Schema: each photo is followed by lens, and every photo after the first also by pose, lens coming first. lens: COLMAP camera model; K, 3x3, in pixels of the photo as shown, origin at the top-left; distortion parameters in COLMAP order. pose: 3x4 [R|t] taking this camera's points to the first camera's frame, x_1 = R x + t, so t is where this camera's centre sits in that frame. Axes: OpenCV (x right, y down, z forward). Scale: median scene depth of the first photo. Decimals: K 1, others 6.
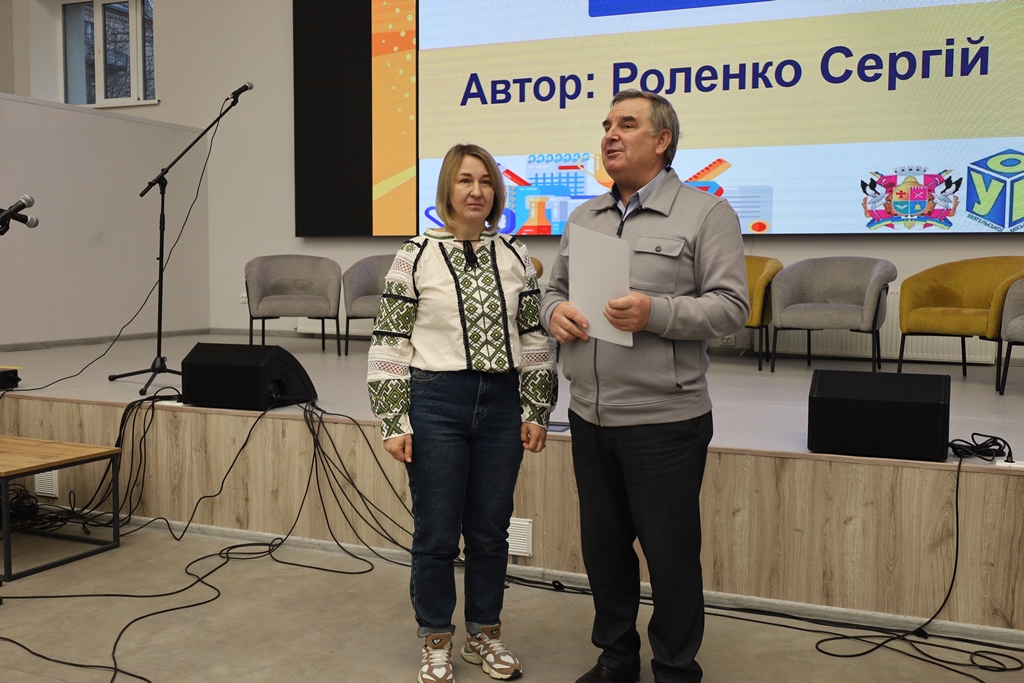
lens RADIAL K [[1046.8, 0, 514.6], [0, 1046.8, 340.3], [0, 0, 1]] dist [0.004720, -0.015146]
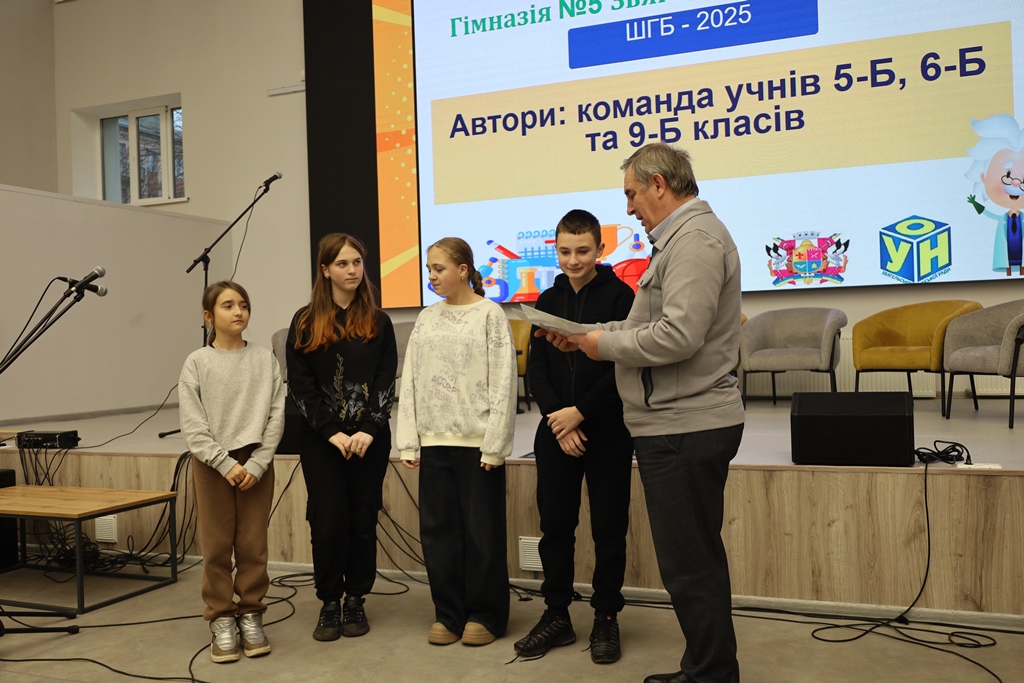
lens RADIAL K [[935.9, 0, 512.8], [0, 935.9, 344.7], [0, 0, 1]] dist [-0.003566, 0.005040]
pose [[0.999062, -0.036664, 0.023035, -0.034398], [0.038203, 0.996788, -0.070387, 0.029152], [-0.020380, 0.071201, 0.997254, -0.016268]]
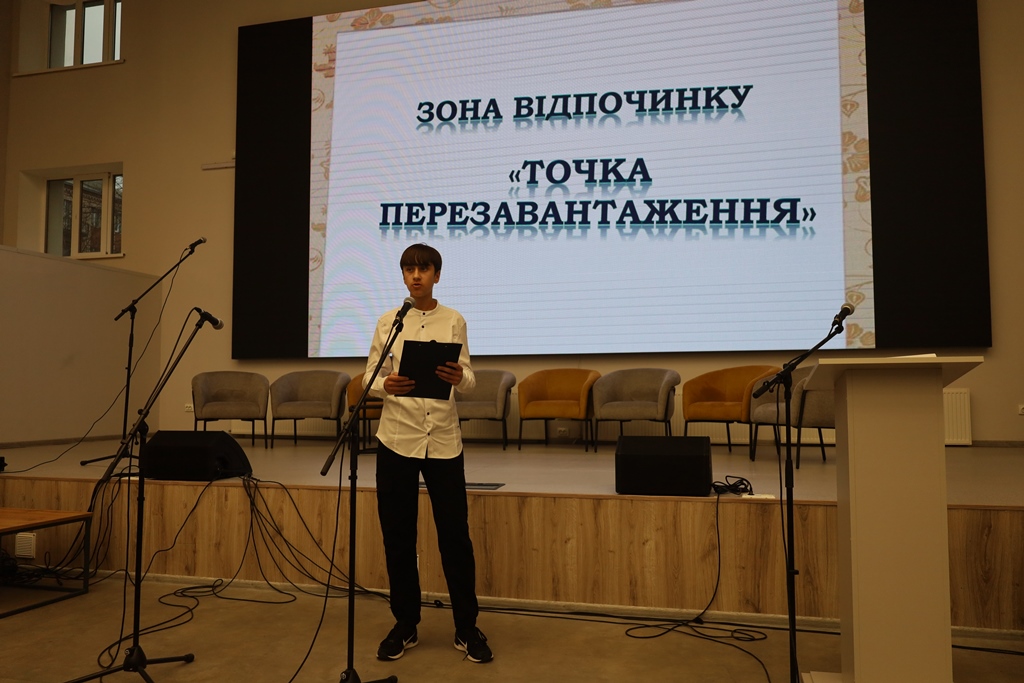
lens RADIAL K [[822.5, 0, 517.2], [0, 822.5, 339.7], [0, 0, 1]] dist [-0.018841, 0.010286]
pose [[0.990364, -0.000334, 0.138486, -0.003483], [0.019176, 0.990695, -0.134743, 0.037955], [-0.137152, 0.136100, 0.981155, -0.073818]]
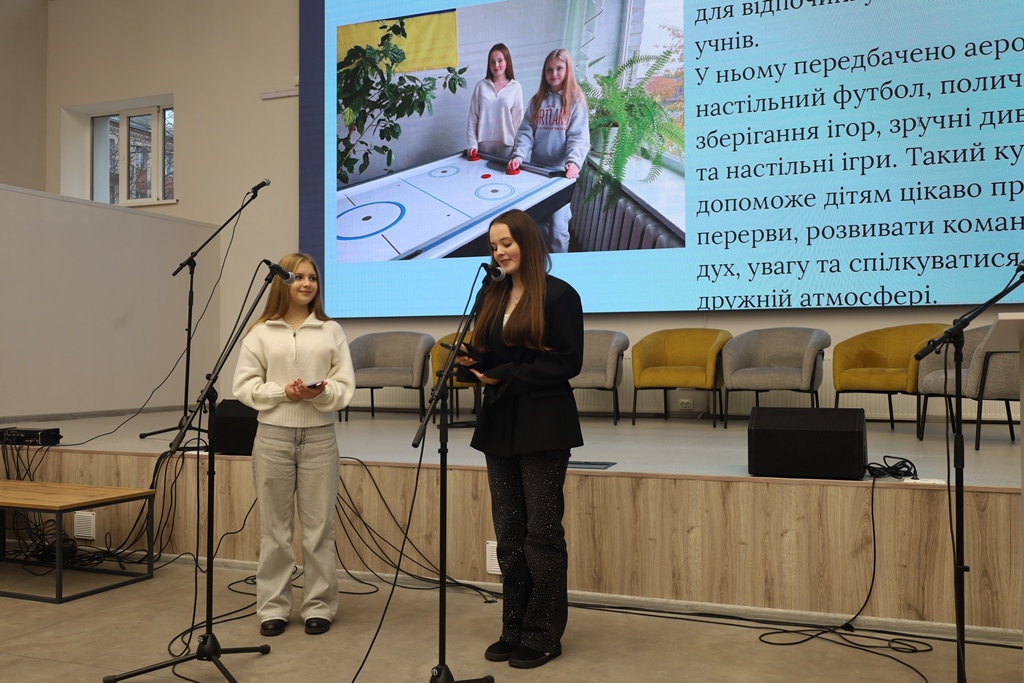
lens RADIAL K [[991.3, 0, 513.9], [0, 991.3, 340.1], [0, 0, 1]] dist [-0.012801, 0.020340]
pose [[0.999727, -0.009180, 0.021484, -0.006598], [0.011112, 0.995732, -0.091621, 0.042499], [-0.020551, 0.091835, 0.995562, -0.099115]]
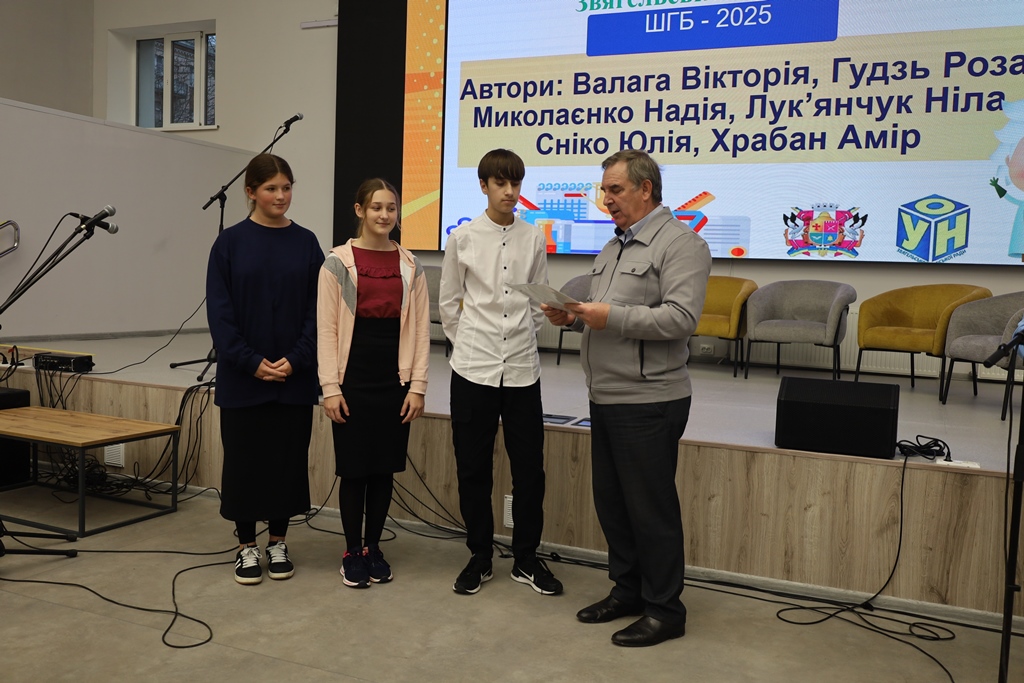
lens RADIAL K [[922.0, 0, 515.1], [0, 922.0, 342.2], [0, 0, 1]] dist [-0.014524, 0.005119]
pose [[0.999515, 0.030903, -0.003759, -0.005623], [-0.030915, 0.999517, -0.003128, 0.001998], [0.003661, 0.003243, 0.999988, -0.015717]]
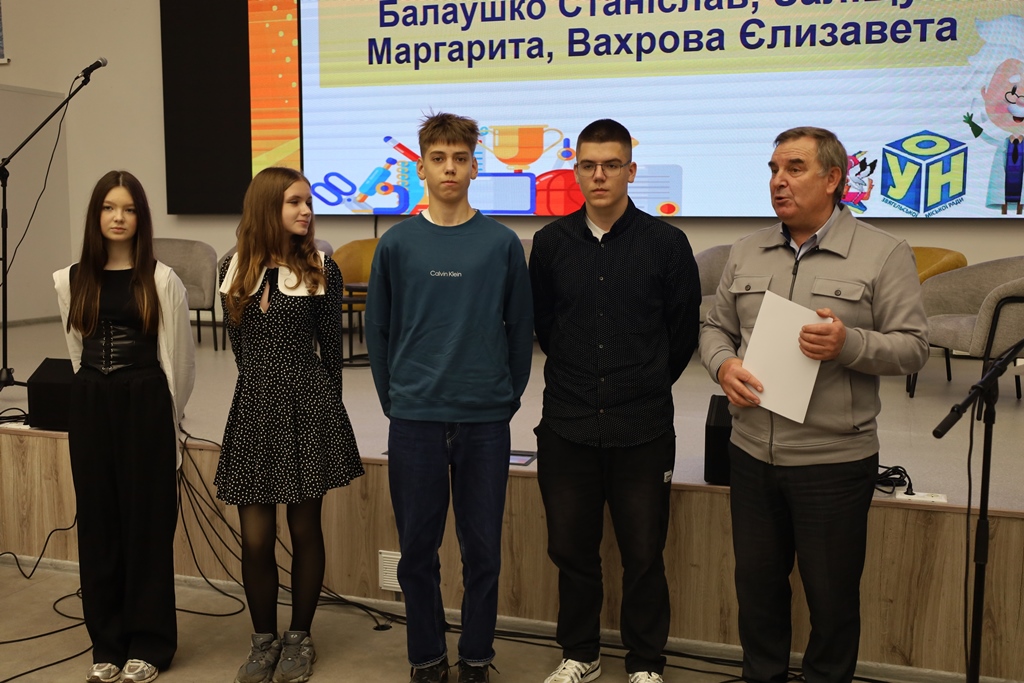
lens RADIAL K [[1115.2, 0, 515.3], [0, 1115.2, 342.9], [0, 0, 1]] dist [0.001940, 0.001431]
pose [[0.996752, -0.010606, 0.079834, 0.024540], [0.007055, 0.998979, 0.044631, -0.053051], [-0.080226, -0.043923, 0.995809, 0.013212]]
